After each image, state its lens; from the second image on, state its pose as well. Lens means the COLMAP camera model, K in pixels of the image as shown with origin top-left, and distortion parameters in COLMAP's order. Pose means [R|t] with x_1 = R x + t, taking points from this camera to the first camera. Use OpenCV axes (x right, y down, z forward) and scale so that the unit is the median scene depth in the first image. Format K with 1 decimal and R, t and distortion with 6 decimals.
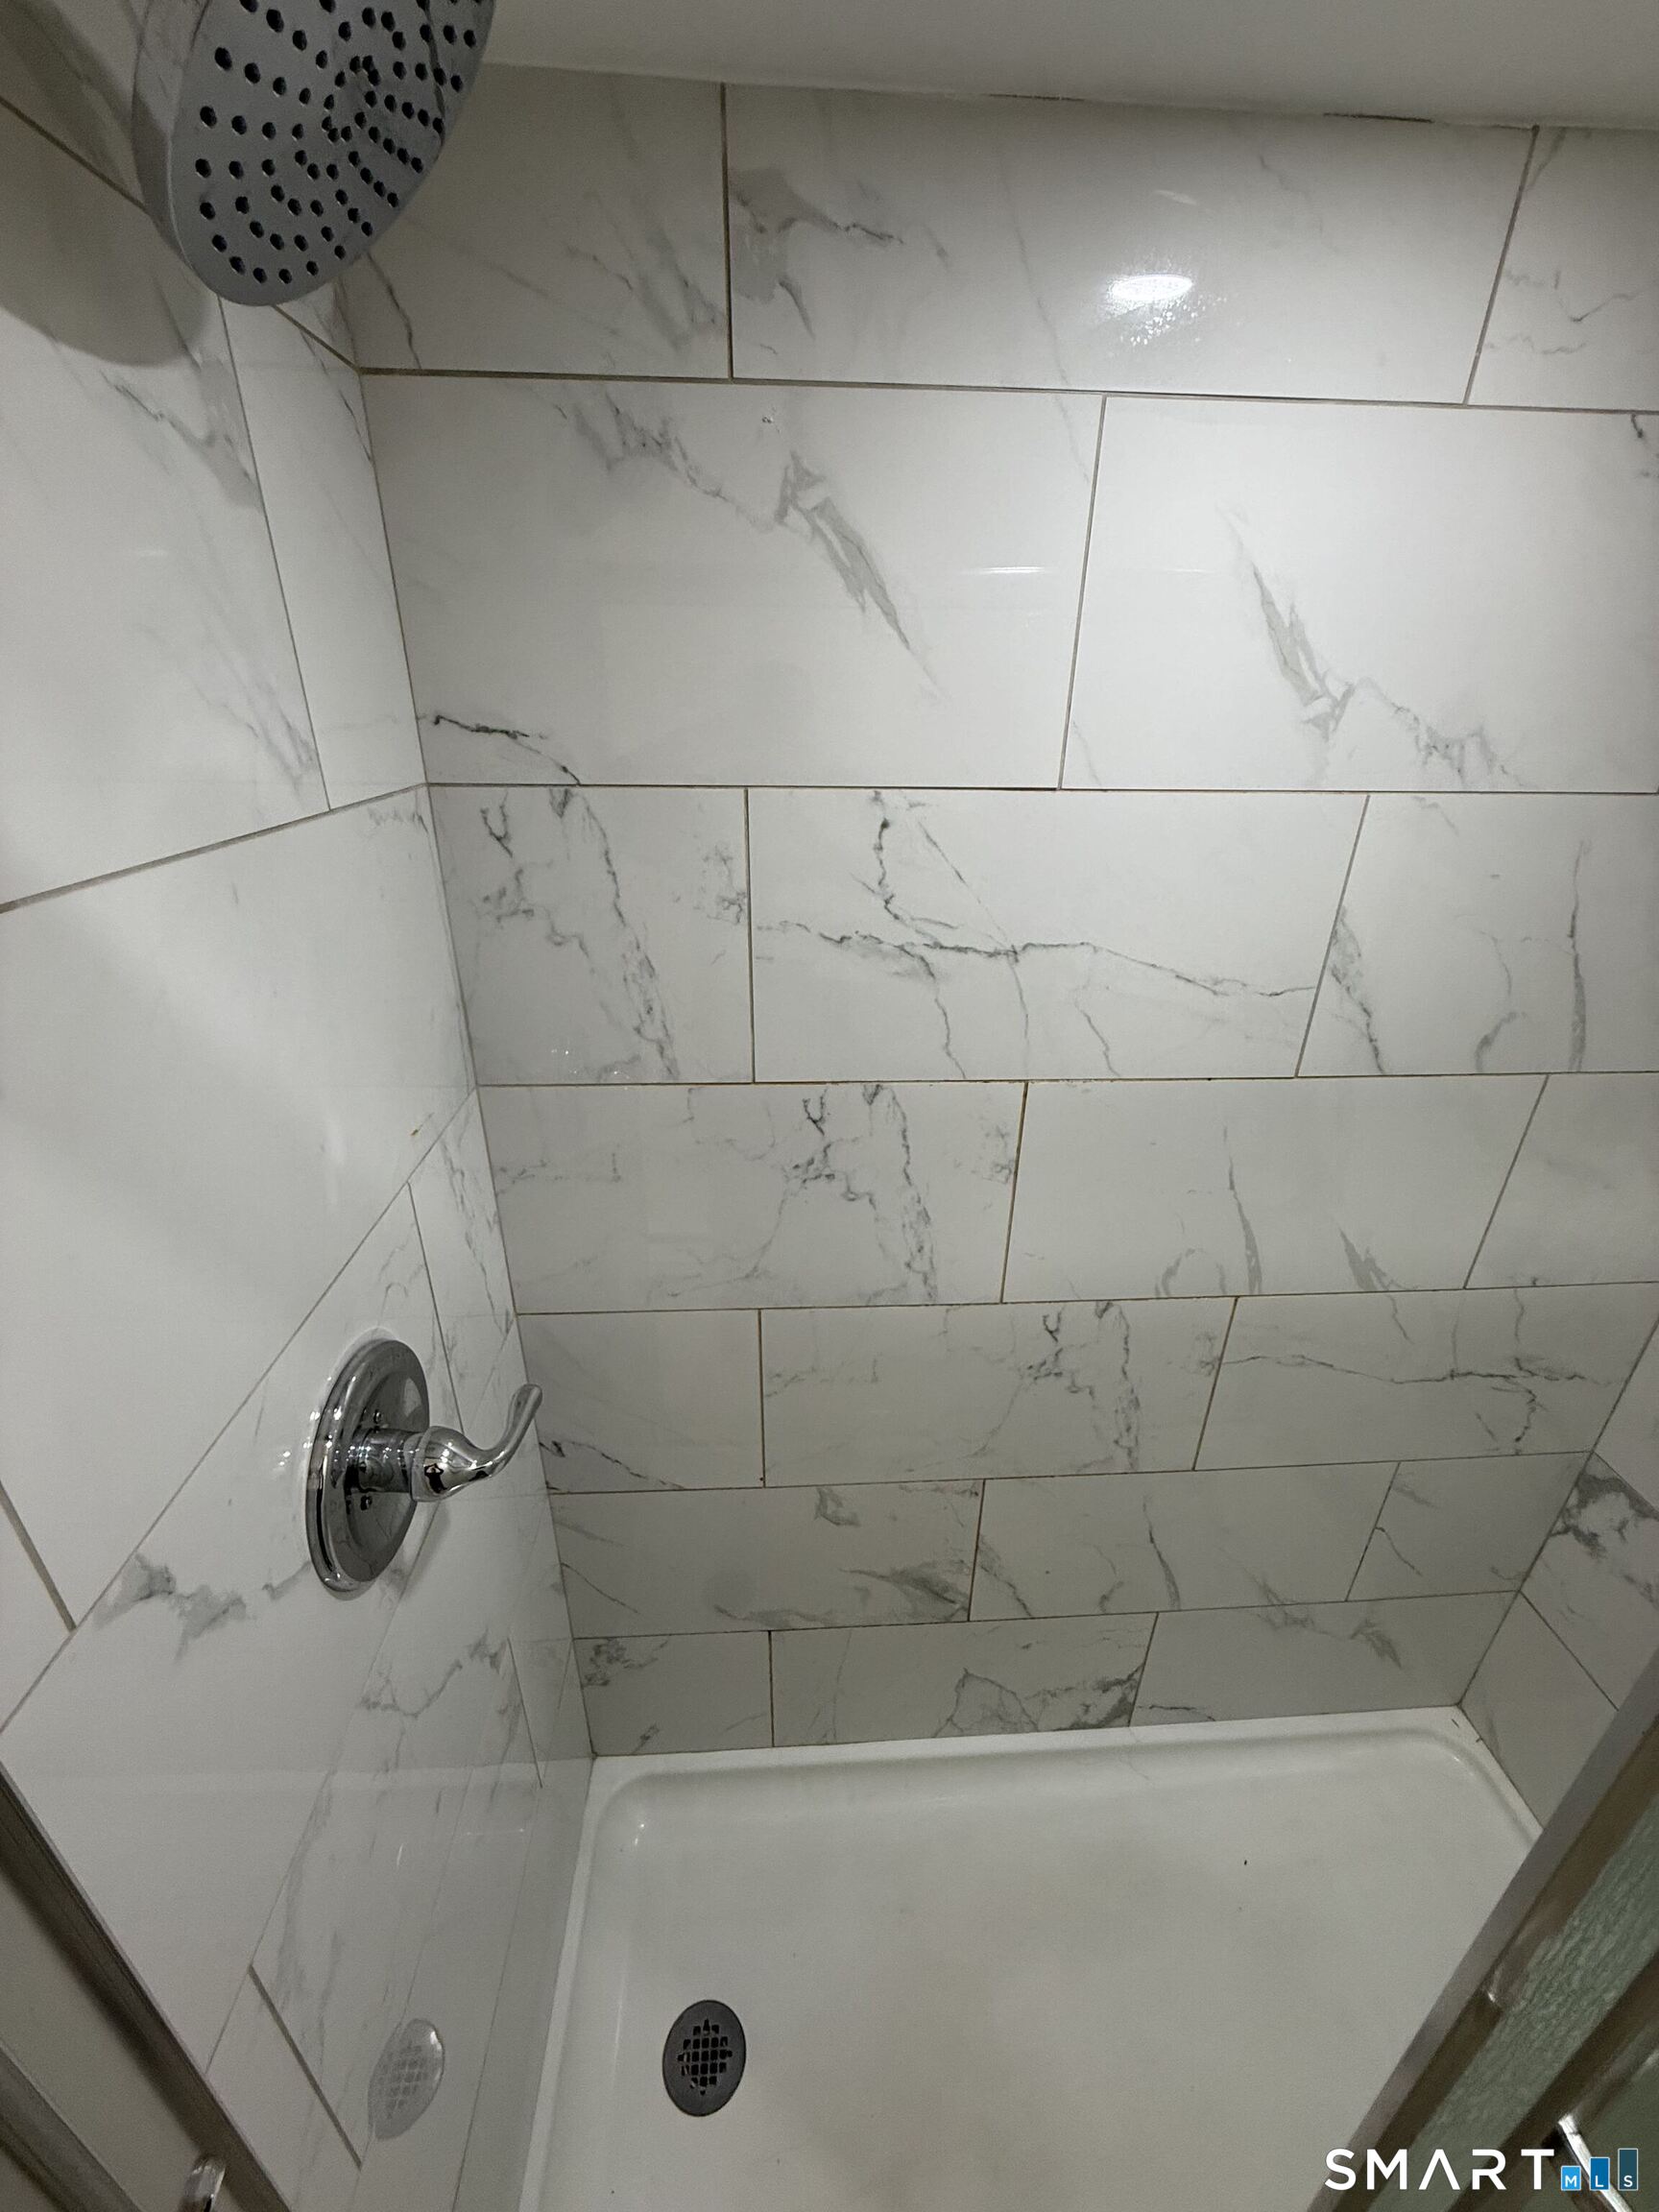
lens RADIAL K [[879.4, 0, 830.4], [0, 879.4, 1099.9], [0, 0, 1]] dist [0.000159, -0.000398]
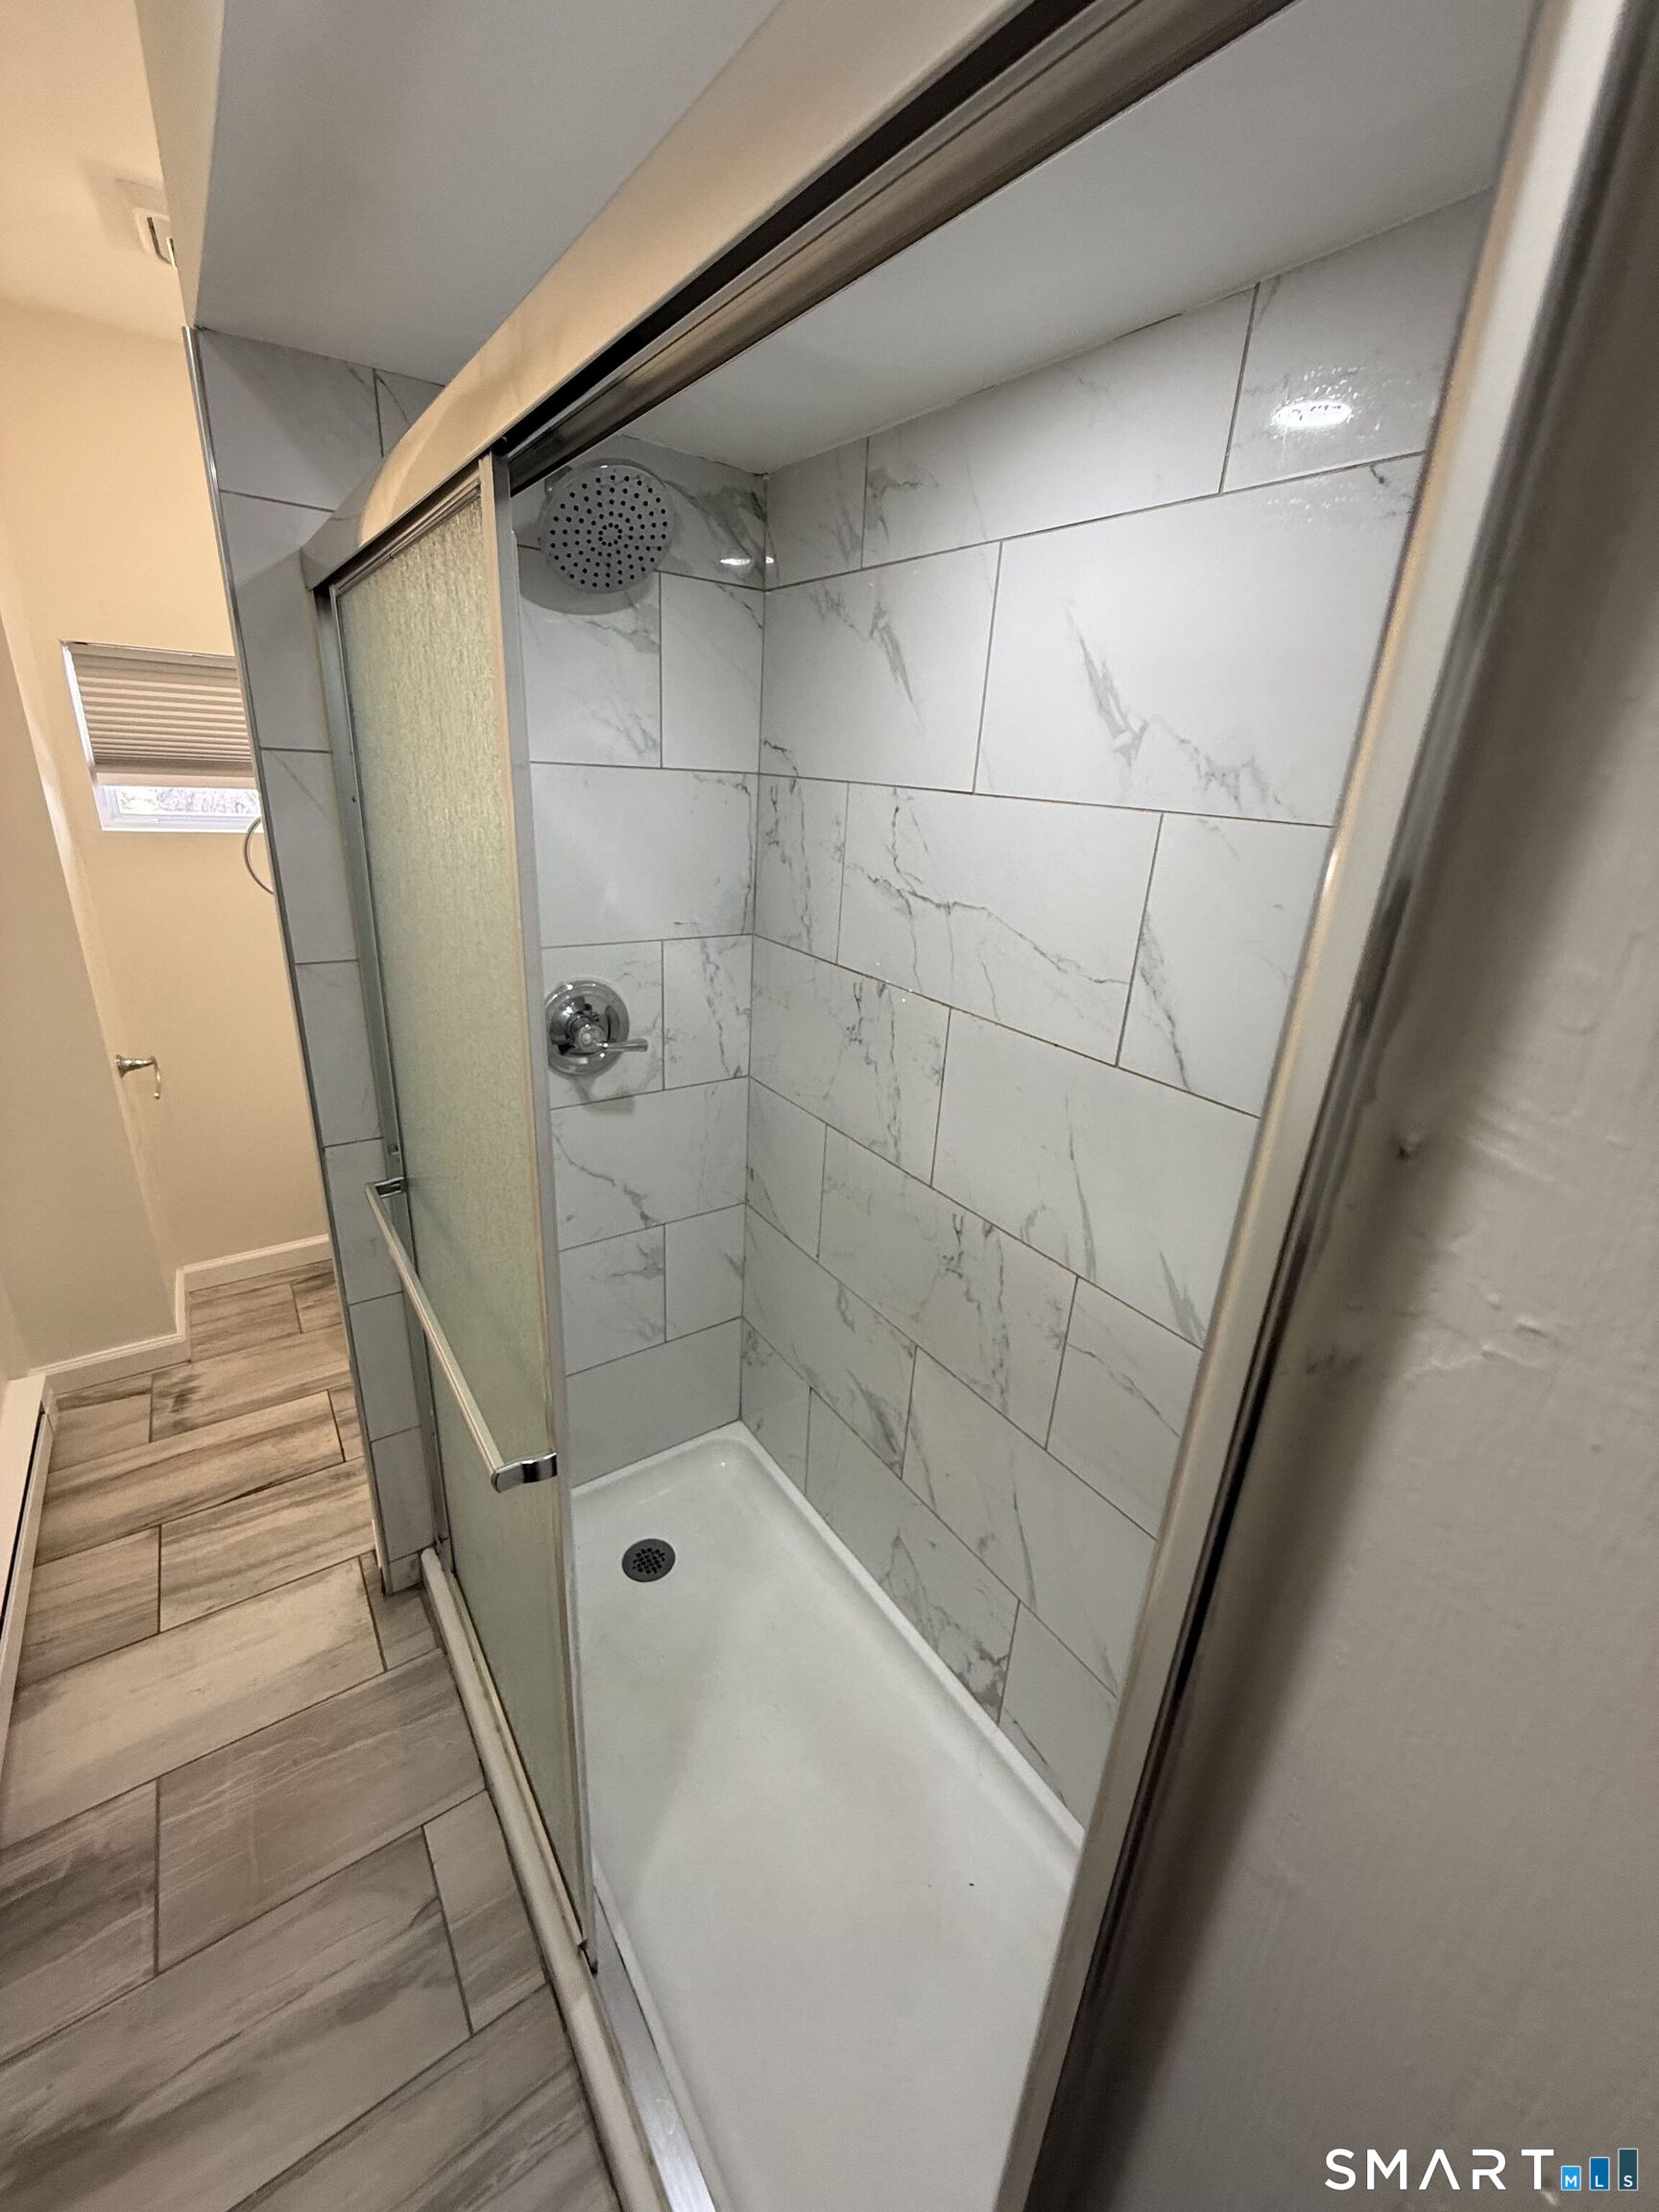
lens RADIAL K [[879.4, 0, 830.4], [0, 879.4, 1099.9], [0, 0, 1]] dist [0.000159, -0.000398]
pose [[0.528987, 0.323072, -0.784728, 1.421511], [-0.408243, 0.907550, 0.098440, 0.058992], [0.743983, 0.268286, 0.611974, 0.069125]]
